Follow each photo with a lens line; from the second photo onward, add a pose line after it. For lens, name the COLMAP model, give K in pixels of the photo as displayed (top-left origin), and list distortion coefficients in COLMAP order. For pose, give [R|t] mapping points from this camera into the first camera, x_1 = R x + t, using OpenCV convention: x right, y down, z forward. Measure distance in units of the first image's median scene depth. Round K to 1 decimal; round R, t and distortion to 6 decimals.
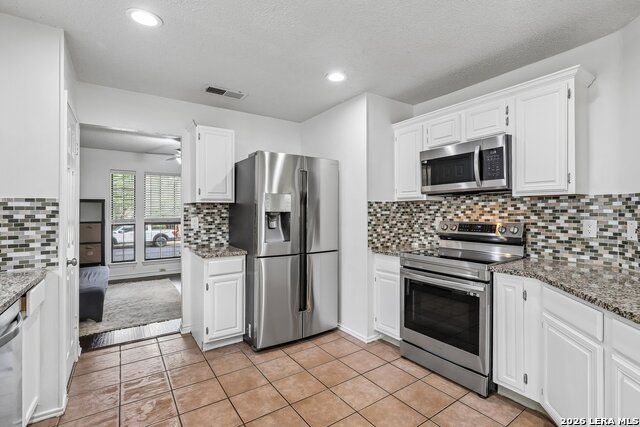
lens RADIAL K [[299.8, 0, 323.0], [0, 299.8, 217.1], [0, 0, 1]] dist [-0.003252, -0.000977]
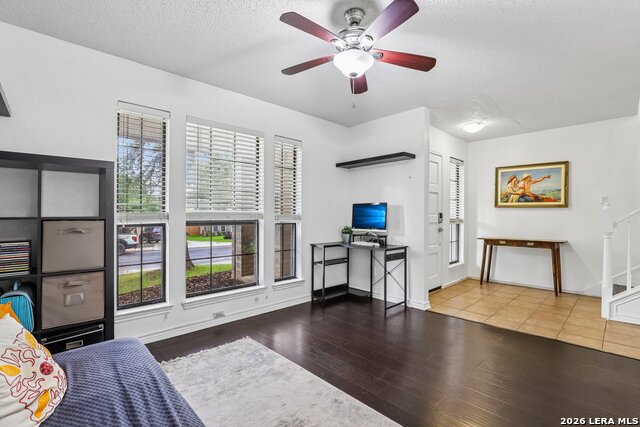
lens RADIAL K [[299.8, 0, 323.0], [0, 299.8, 217.1], [0, 0, 1]] dist [-0.003252, -0.000977]
pose [[0.989291, -0.004335, 0.145893, -0.497555], [0.005380, 0.999963, -0.006768, 0.019783], [-0.145858, 0.007481, 0.989277, 0.548848]]
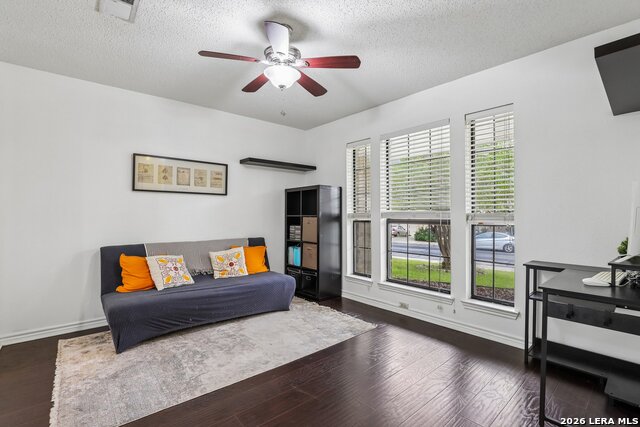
lens RADIAL K [[293.7, 0, 320.5], [0, 293.7, 211.4], [0, 0, 1]] dist [-0.002545, -0.000380]
pose [[0.092621, -0.023233, -0.995430, -0.021742], [-0.013988, 0.999599, -0.024632, 0.023658], [0.995603, 0.016206, 0.092258, 0.910821]]
